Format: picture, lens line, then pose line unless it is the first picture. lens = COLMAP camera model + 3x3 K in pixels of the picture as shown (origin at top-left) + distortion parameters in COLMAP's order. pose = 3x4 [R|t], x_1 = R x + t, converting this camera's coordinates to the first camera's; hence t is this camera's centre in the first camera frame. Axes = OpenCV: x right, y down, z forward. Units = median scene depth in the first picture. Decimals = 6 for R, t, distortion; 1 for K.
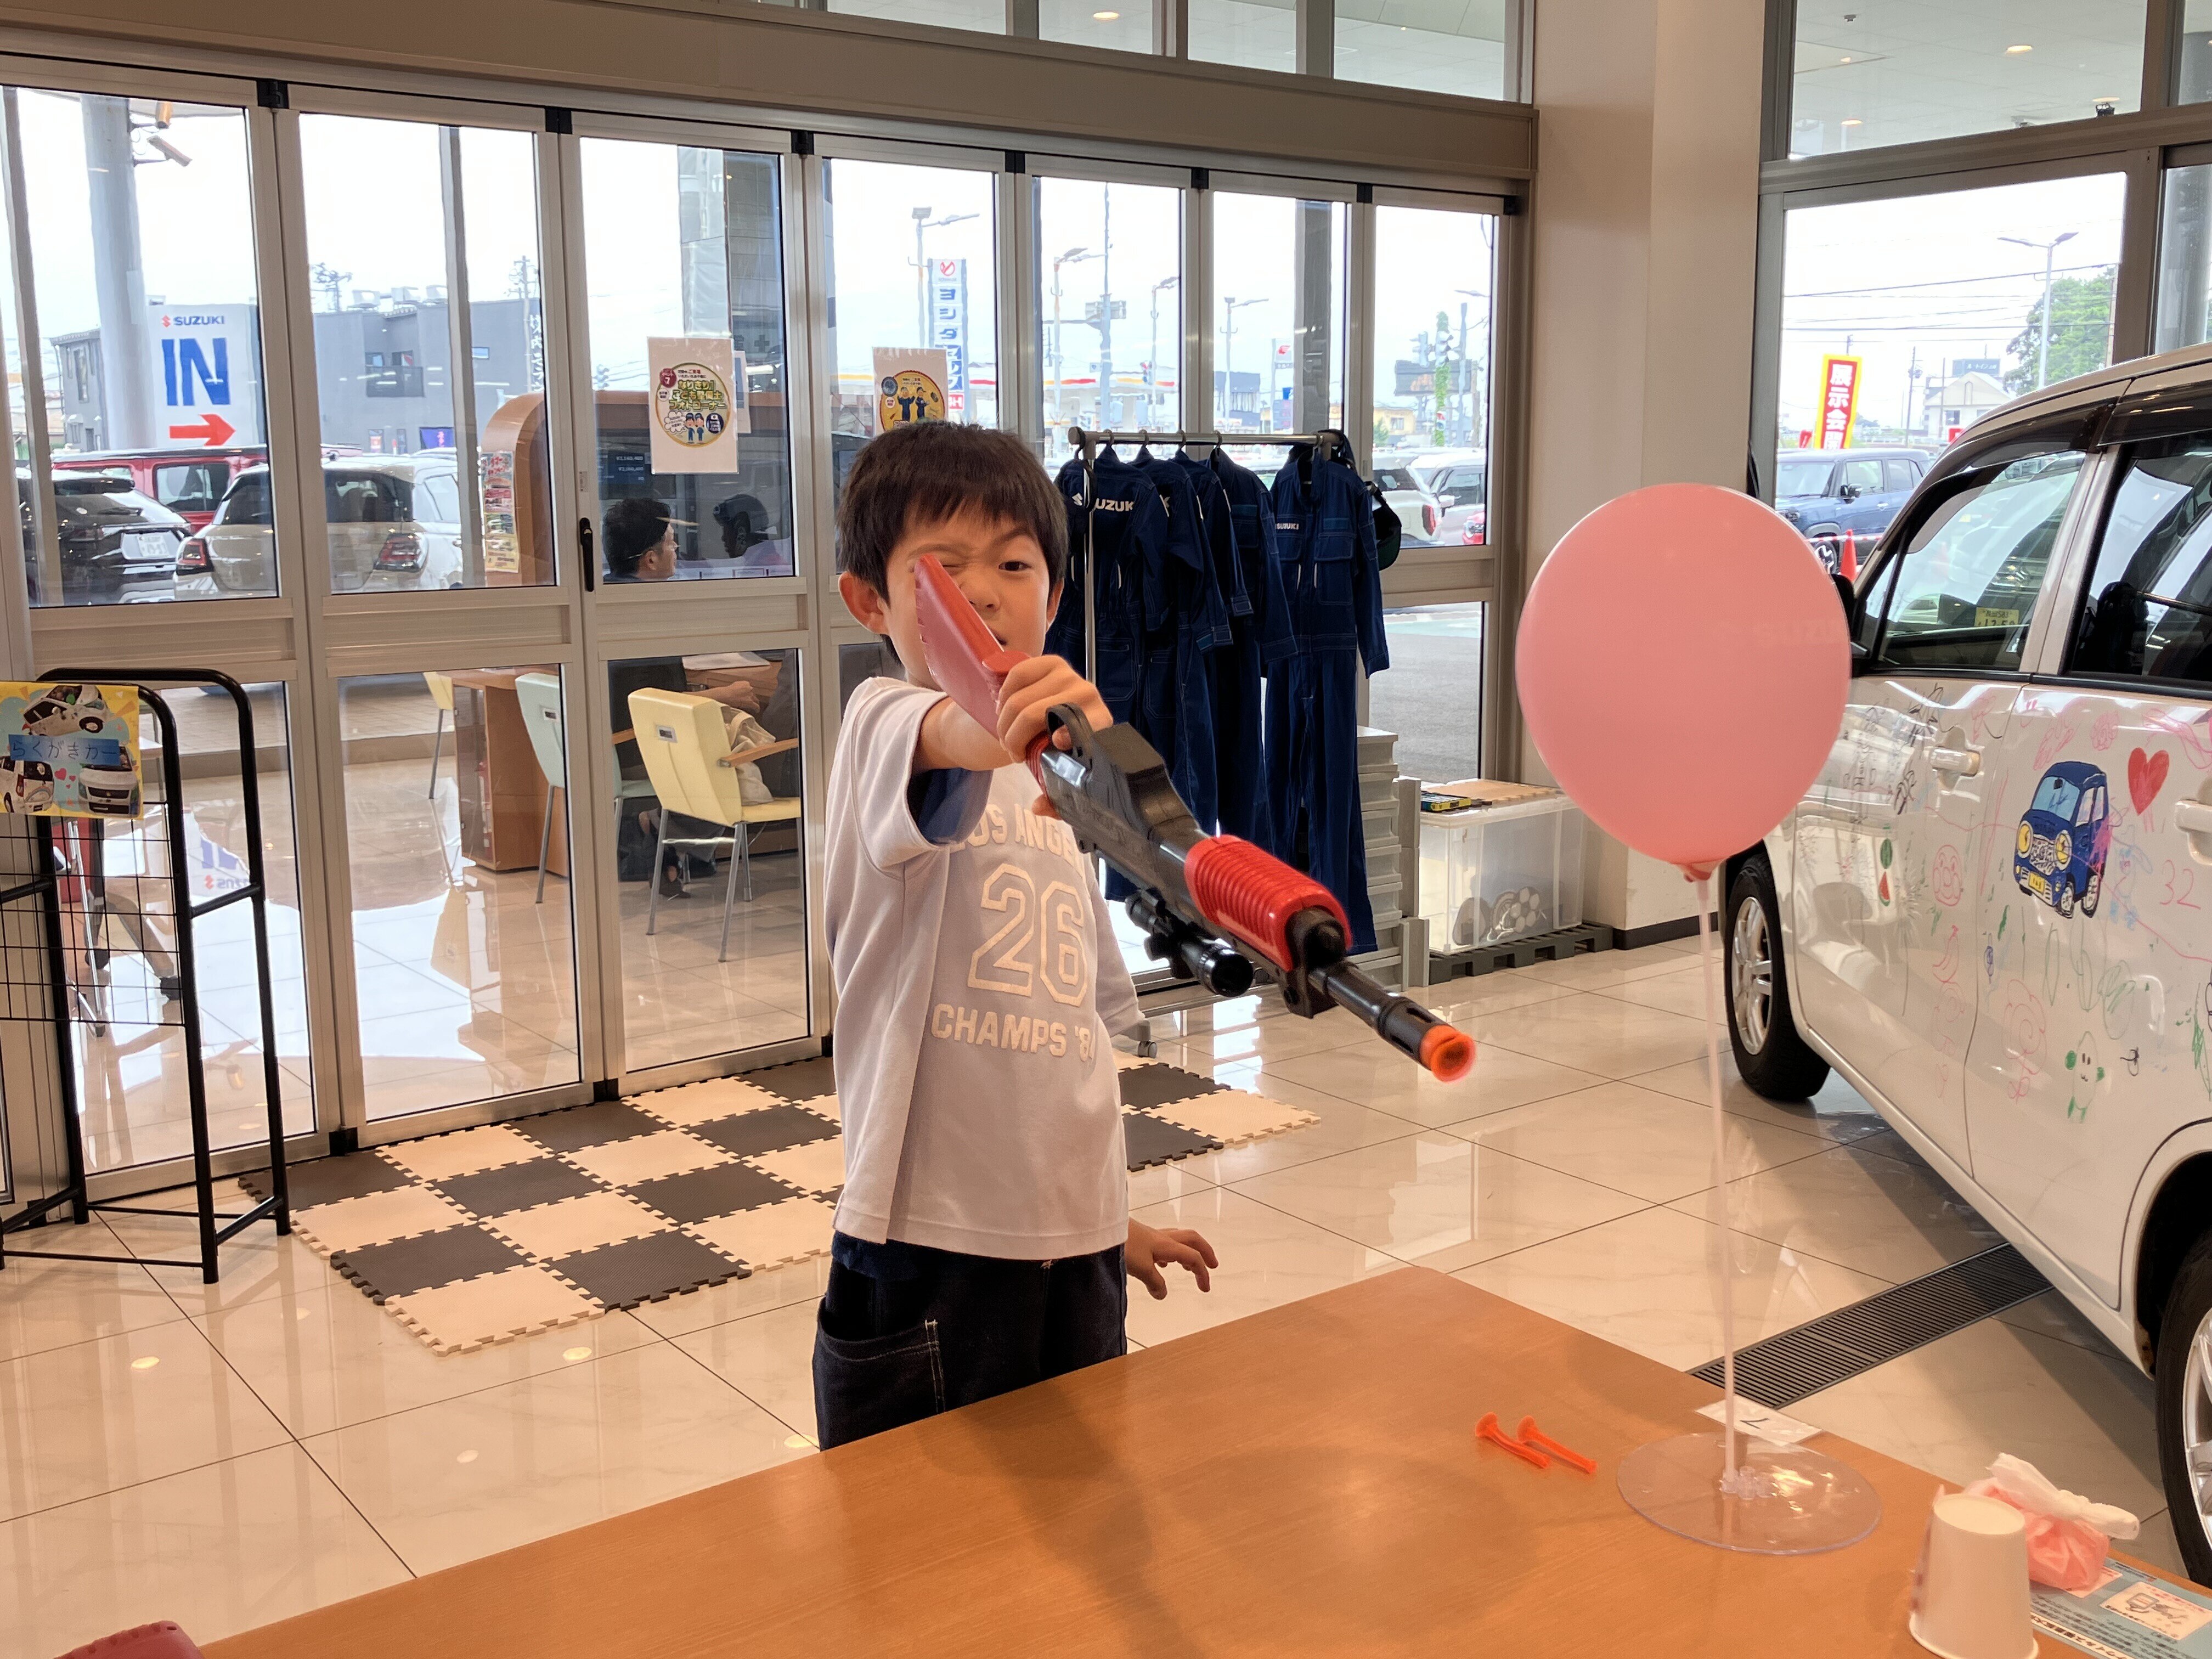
lens RADIAL K [[2153.1, 0, 1106.0], [0, 2153.1, 829.5], [0, 0, 1]] dist [-0.001968, -0.013792]
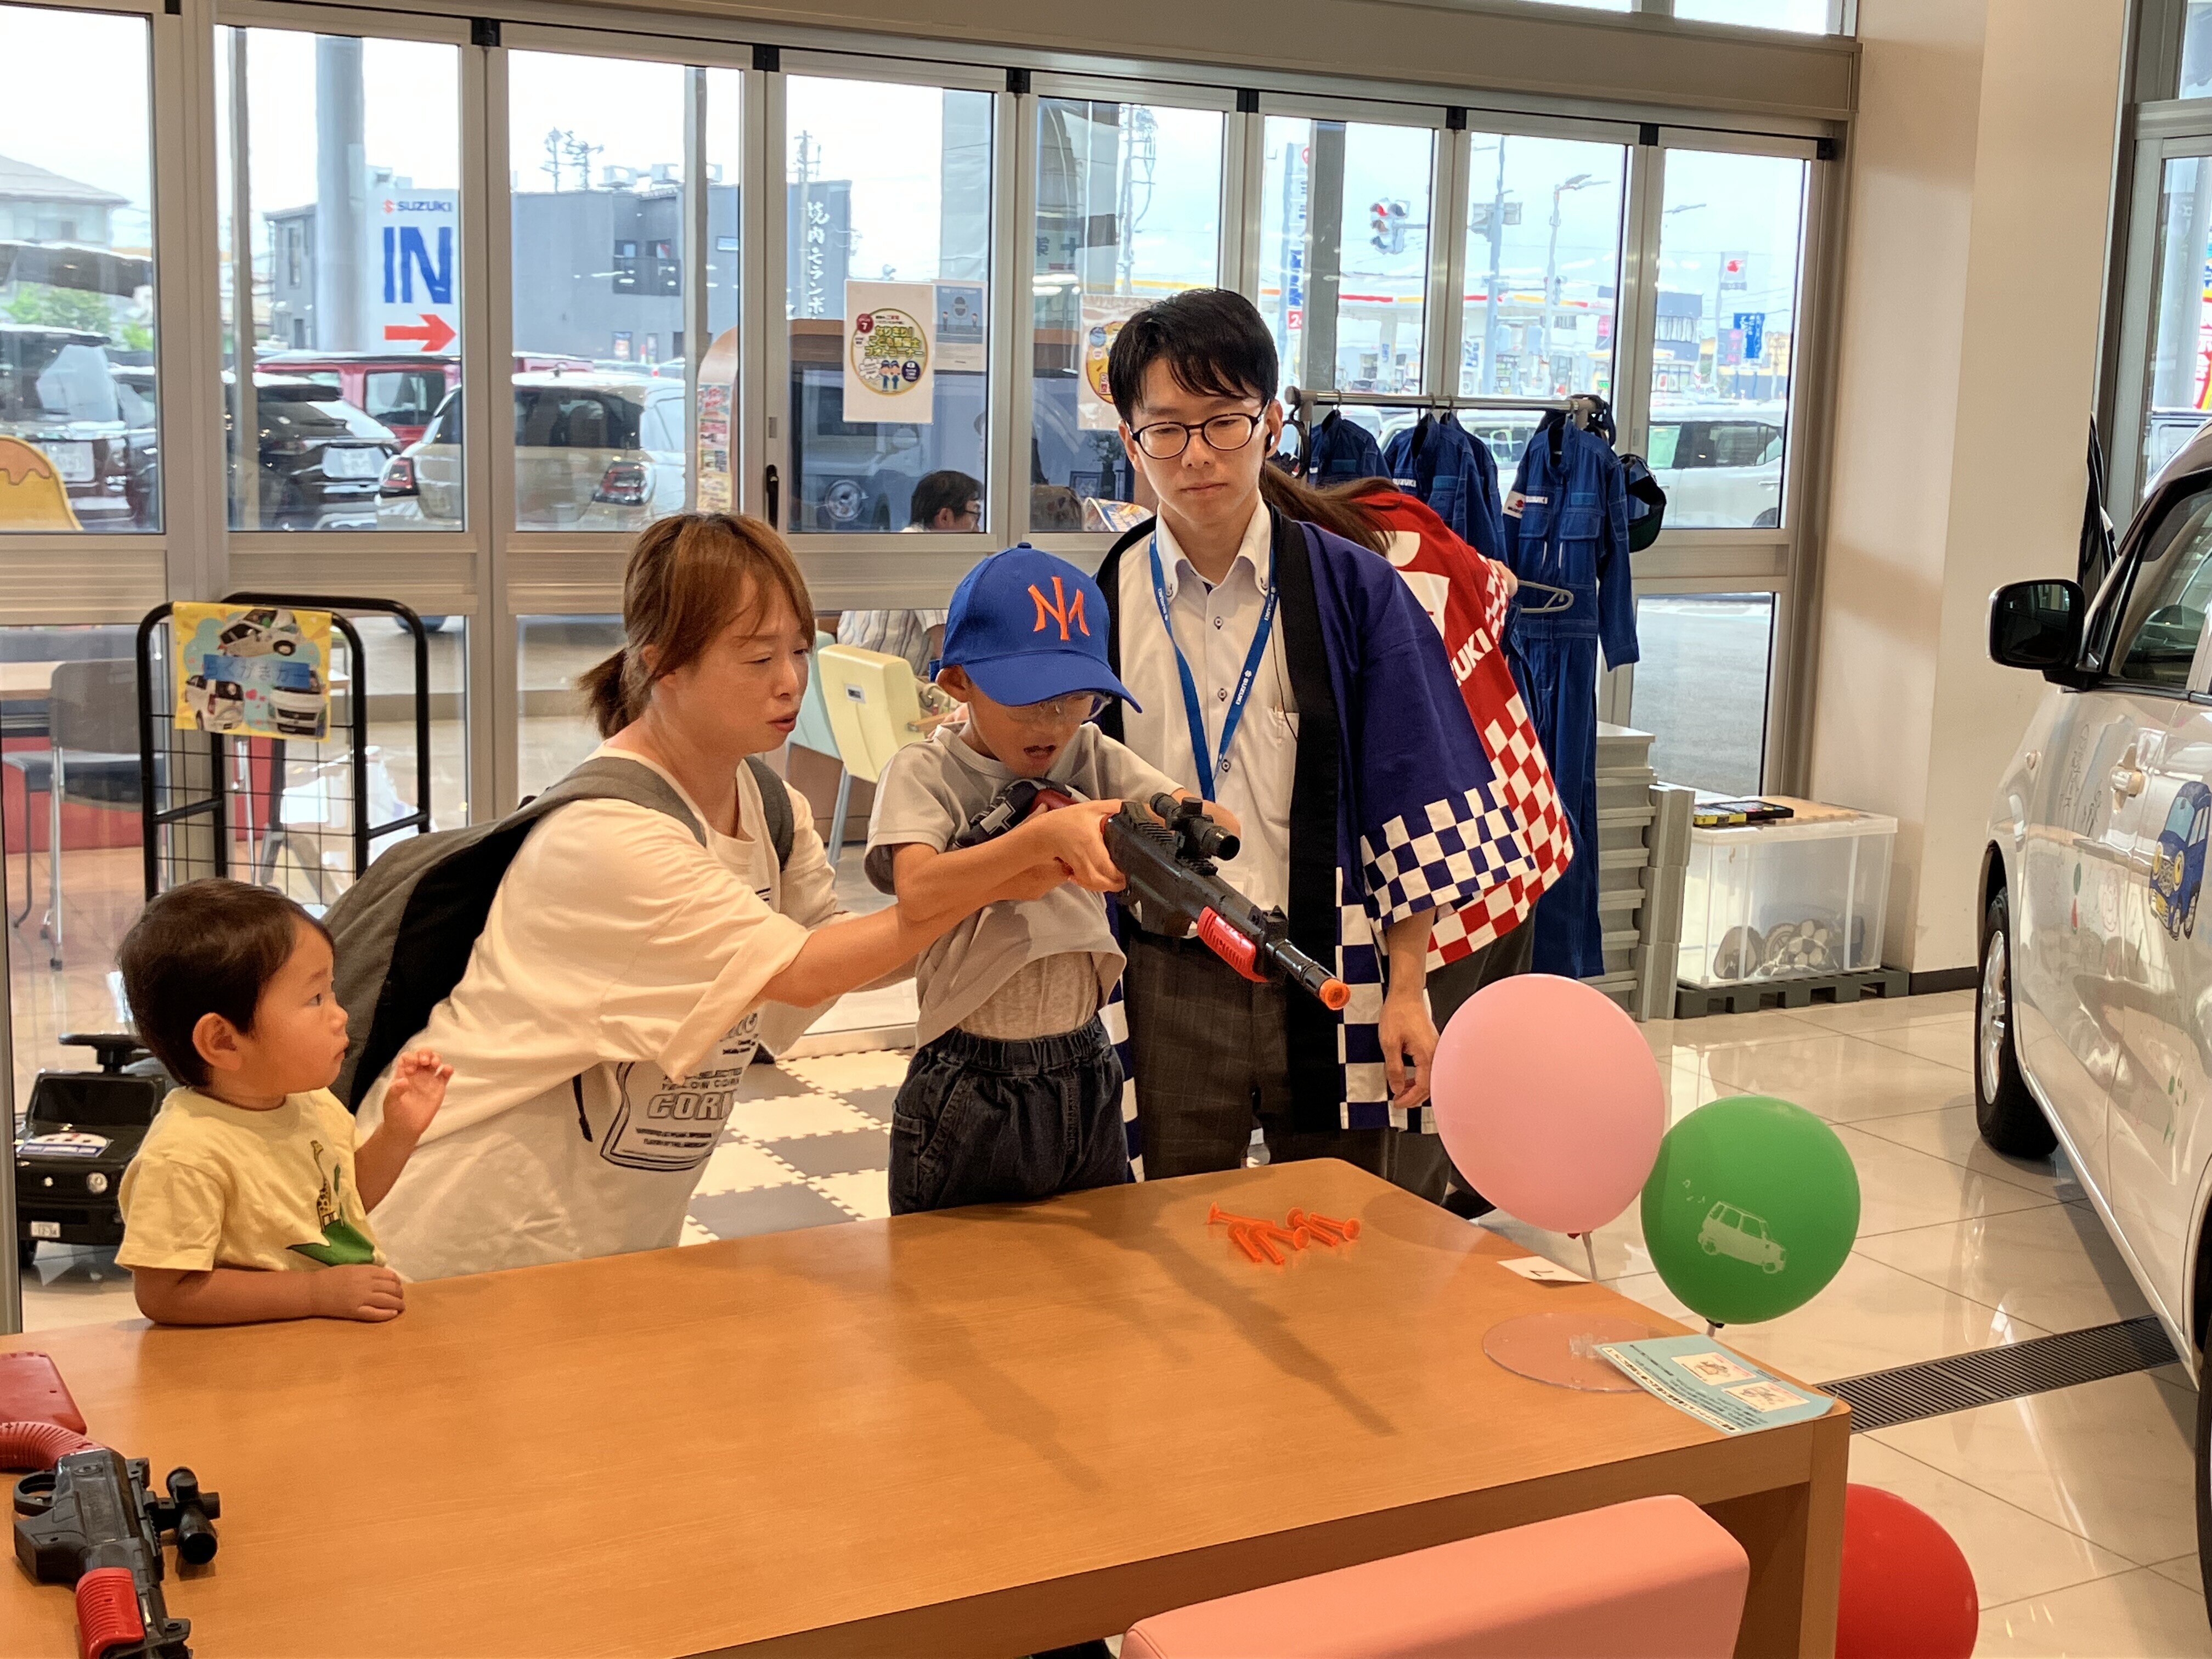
lens RADIAL K [[2658.8, 0, 1058.1], [0, 2658.8, 834.0], [0, 0, 1]] dist [0.120360, -0.664487]
pose [[0.986310, 0.059580, -0.153761, 0.061284], [-0.060399, 0.998174, -0.000654, 0.011742], [0.153441, 0.009932, 0.988108, -0.130979]]
